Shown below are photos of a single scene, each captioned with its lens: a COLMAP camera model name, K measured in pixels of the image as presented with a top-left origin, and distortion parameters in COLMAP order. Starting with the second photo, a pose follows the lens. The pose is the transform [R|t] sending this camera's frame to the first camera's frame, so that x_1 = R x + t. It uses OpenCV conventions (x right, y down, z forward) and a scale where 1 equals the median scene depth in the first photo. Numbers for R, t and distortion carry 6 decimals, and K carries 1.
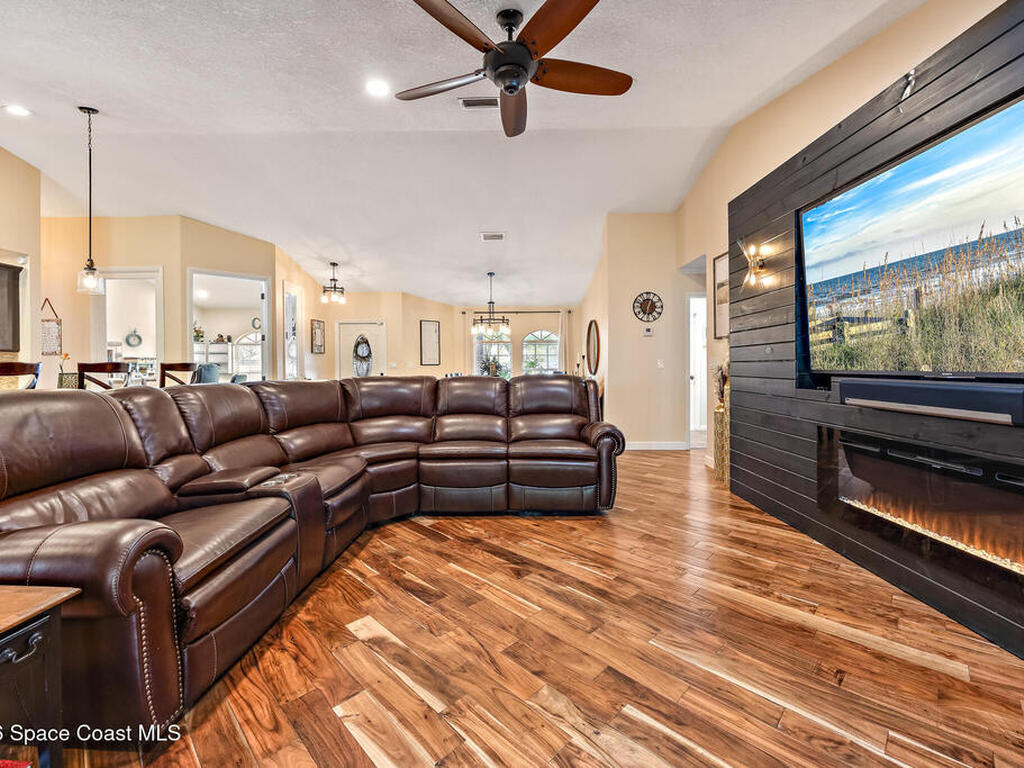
lens RADIAL K [[442.5, 0, 509.8], [0, 442.5, 364.6], [0, 0, 1]] dist [-0.002523, -0.000450]
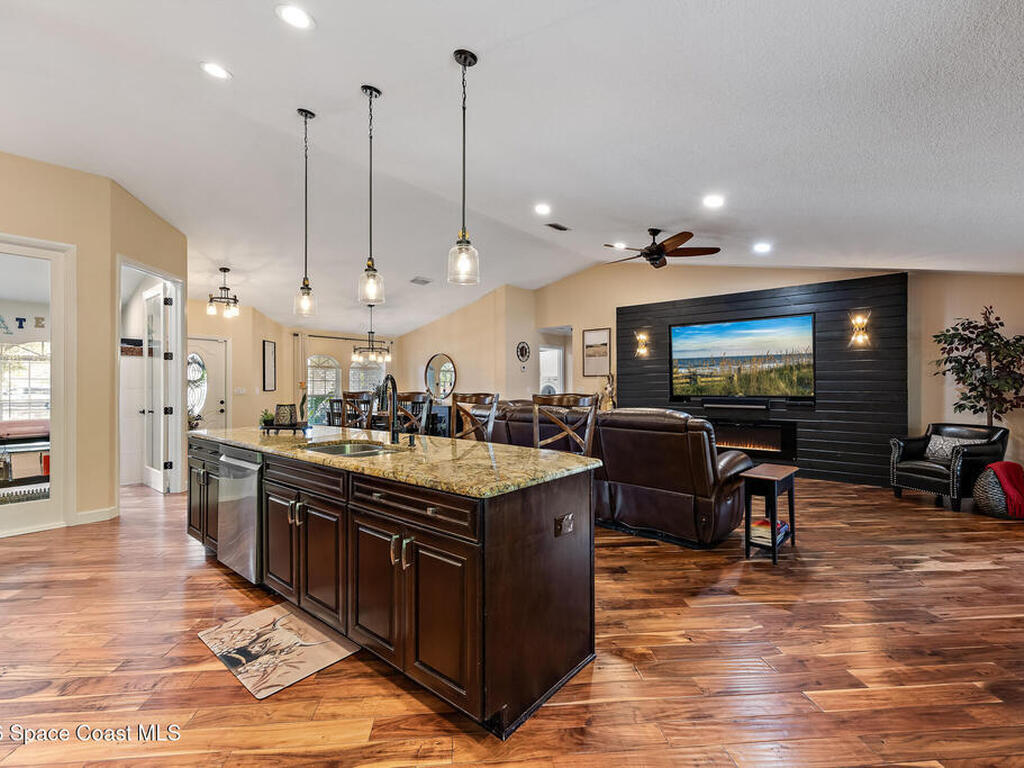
lens RADIAL K [[460.2, 0, 509.8], [0, 460.2, 386.6], [0, 0, 1]] dist [0.001956, -0.000349]
pose [[0.641552, 0.005757, 0.767058, -0.891767], [-0.002718, 0.999983, -0.005231, -0.006831], [-0.767075, 0.001271, 0.641556, 0.050670]]
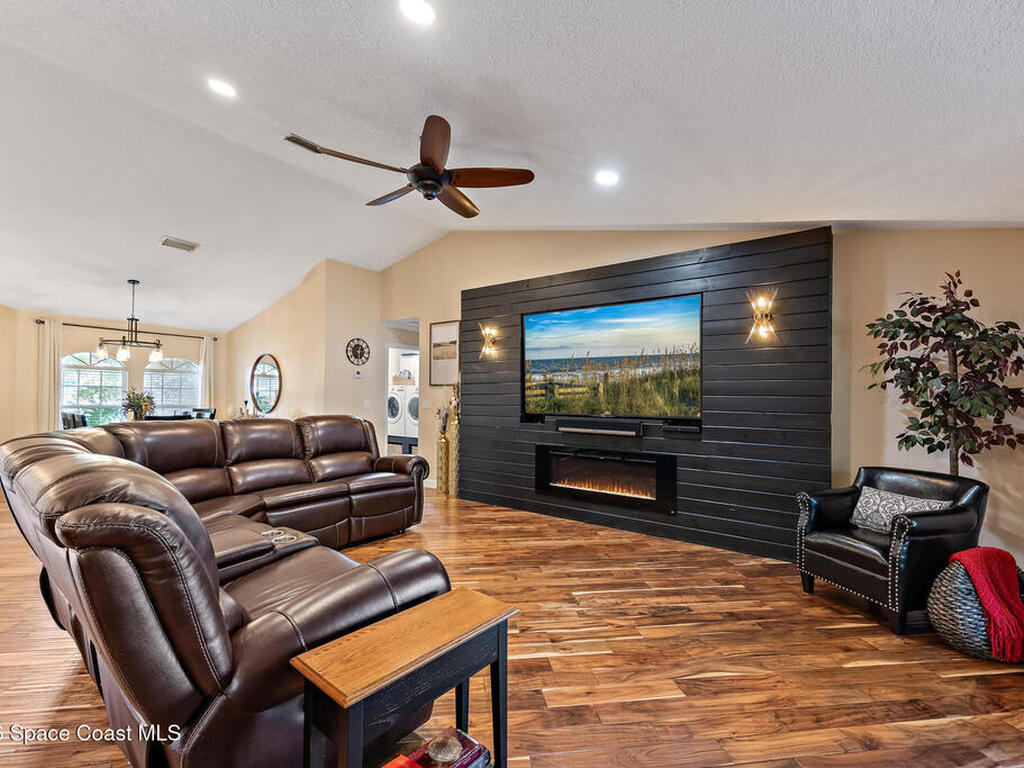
lens RADIAL K [[461.3, 0, 510.9], [0, 461.3, 395.4], [0, 0, 1]] dist [-0.001129, 0.000693]
pose [[0.595921, 0.020203, 0.802789, -0.382083], [-0.016724, 0.999779, -0.012746, -0.013134], [-0.802869, -0.005830, 0.596127, 0.007380]]
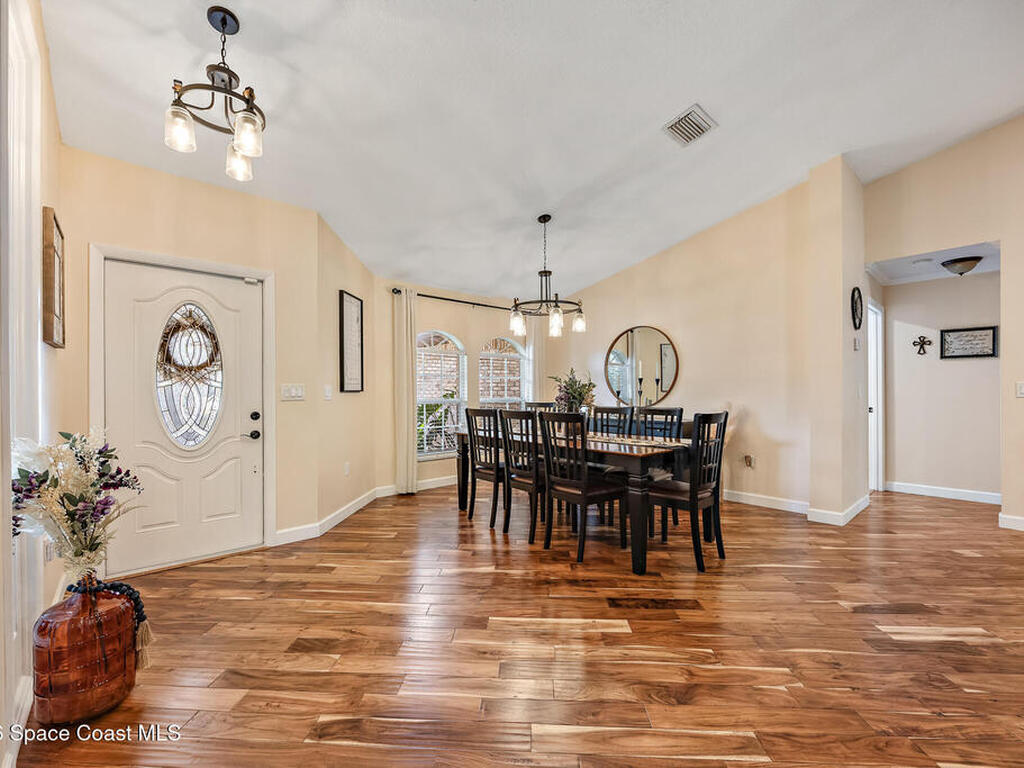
lens RADIAL K [[440.1, 0, 506.2], [0, 440.1, 390.5], [0, 0, 1]] dist [-0.002074, -0.000355]
pose [[0.746553, 0.009060, 0.665264, -0.557119], [-0.001380, 0.999926, -0.012069, 0.006695], [-0.665325, 0.008092, 0.746510, 0.851570]]
